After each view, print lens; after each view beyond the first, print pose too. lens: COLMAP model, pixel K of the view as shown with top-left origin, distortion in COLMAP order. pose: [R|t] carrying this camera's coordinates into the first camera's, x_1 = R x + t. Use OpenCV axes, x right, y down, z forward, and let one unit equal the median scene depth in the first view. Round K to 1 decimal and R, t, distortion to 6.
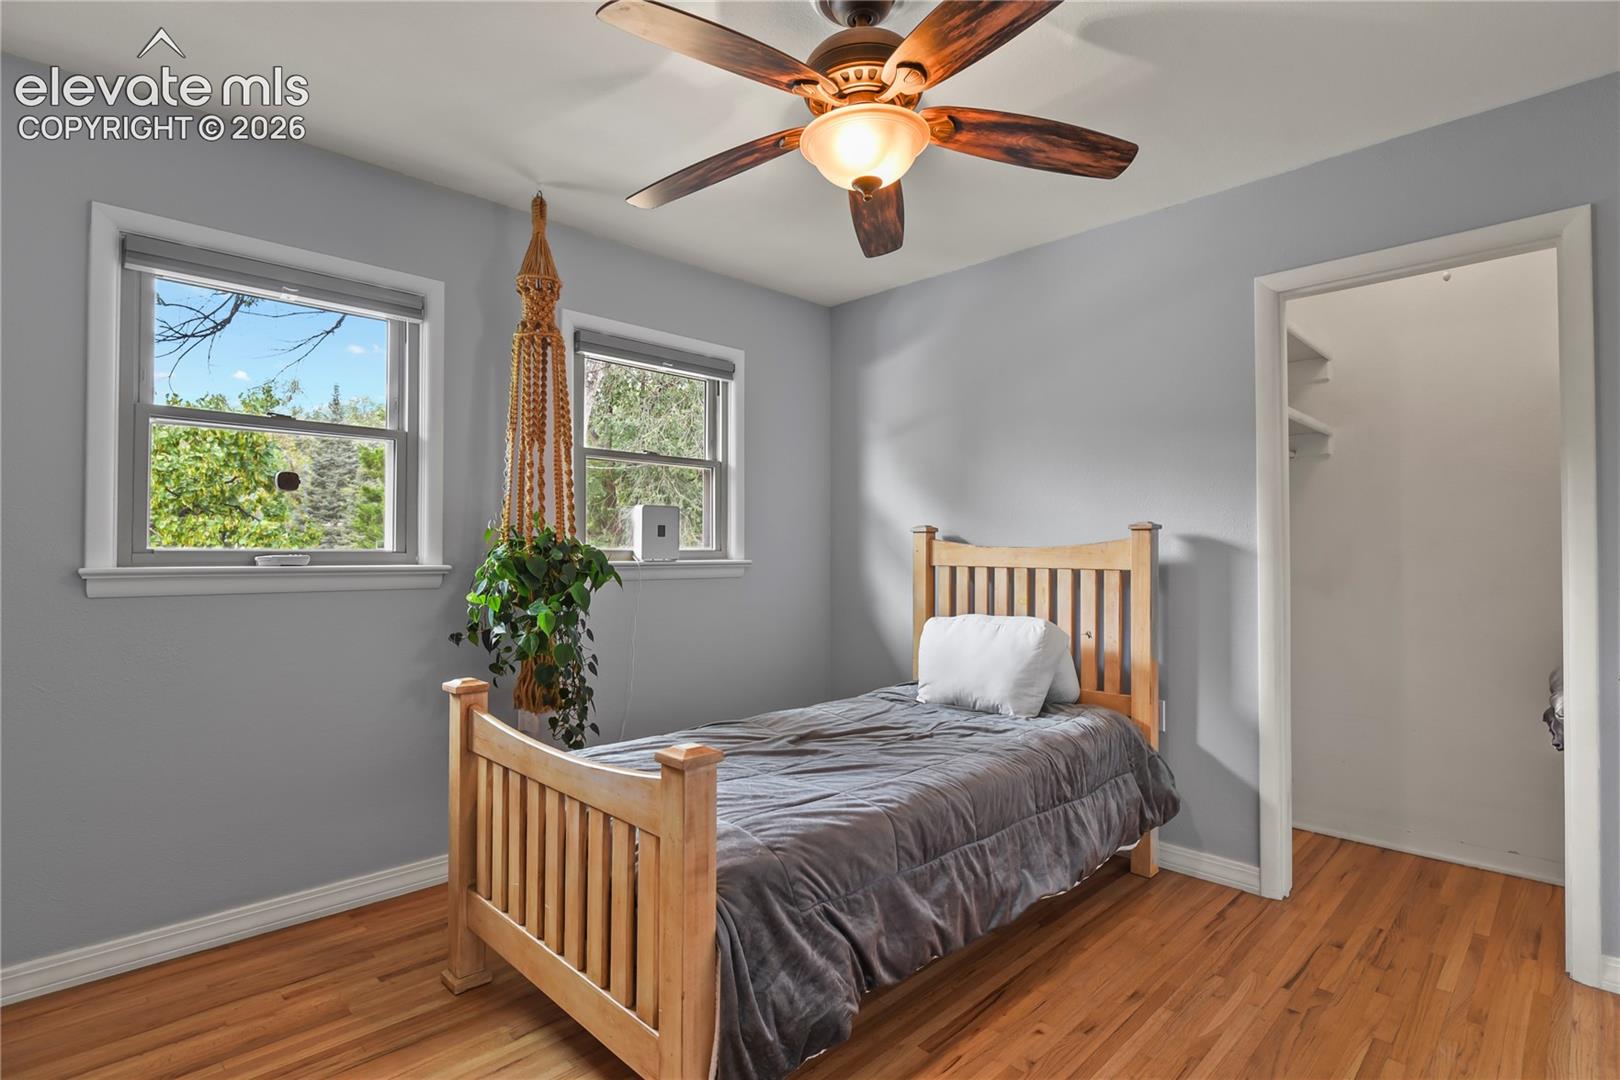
lens RADIAL K [[786.9, 0, 818.9], [0, 786.9, 538.7], [0, 0, 1]] dist [-0.001891, -0.011554]
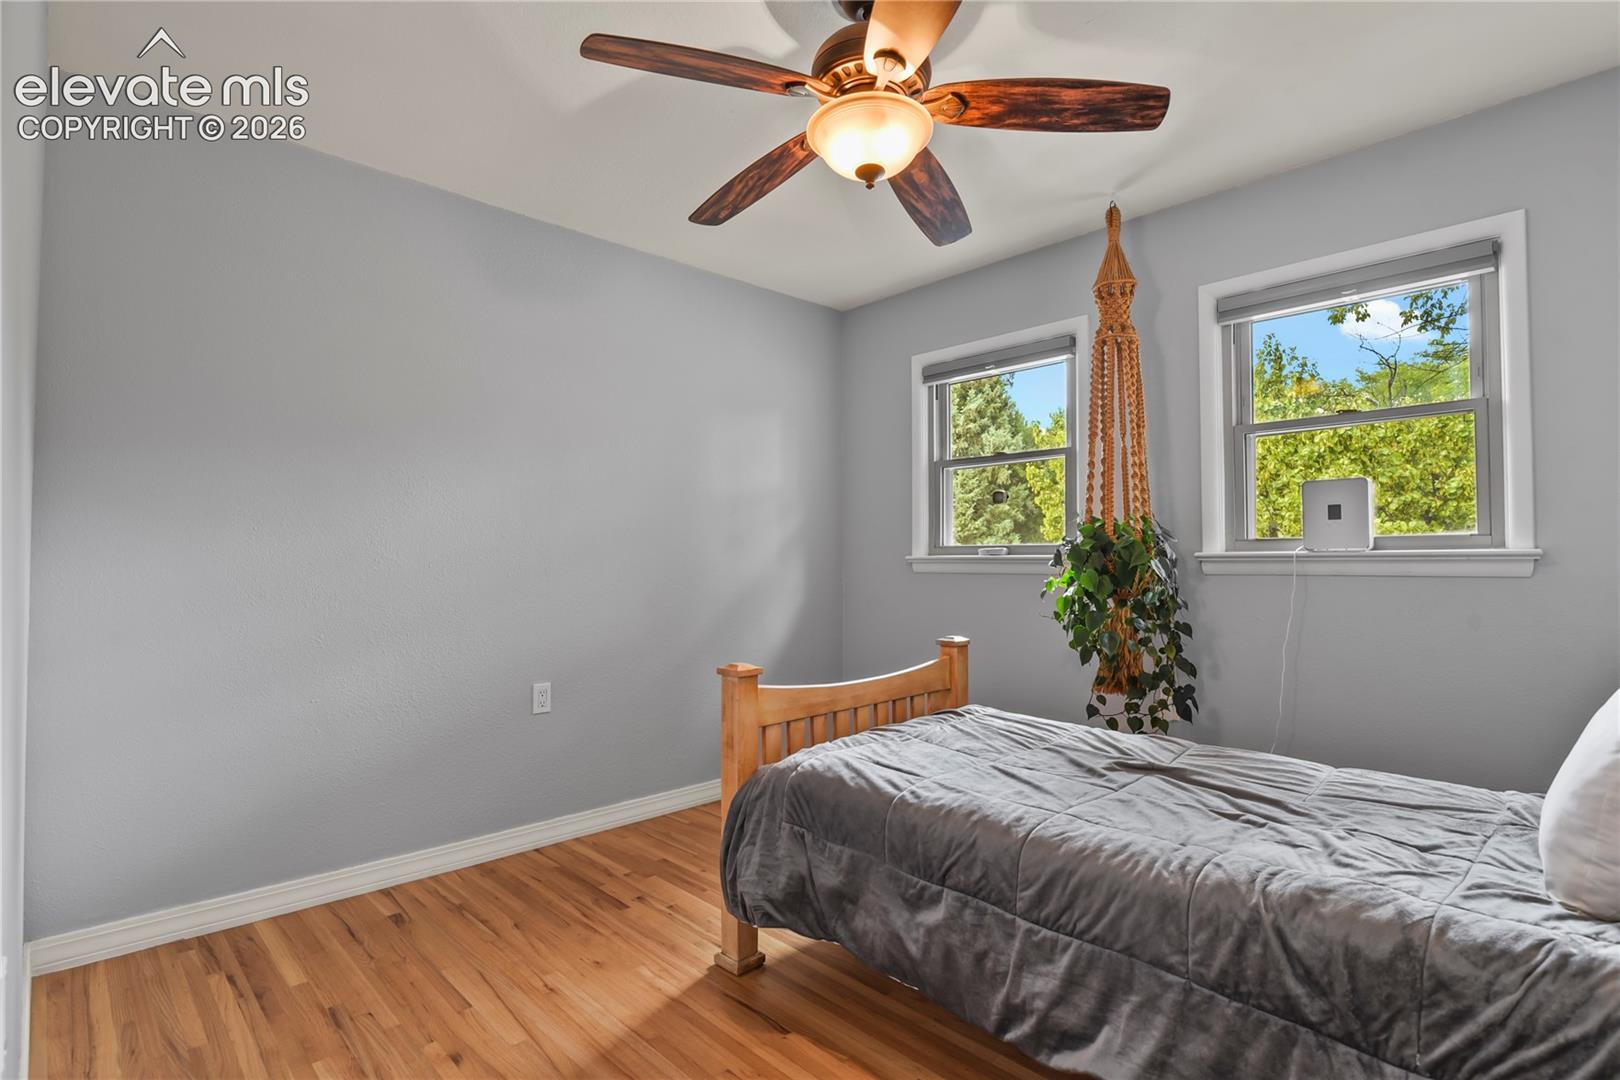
lens RADIAL K [[785.6, 0, 815.1], [0, 785.6, 543.2], [0, 0, 1]] dist [0.007990, -0.009845]
pose [[-0.015657, -0.018733, -0.999702, 0.766085], [0.022631, 0.999562, -0.019085, 0.031642], [0.999621, -0.022923, -0.015227, 0.658523]]
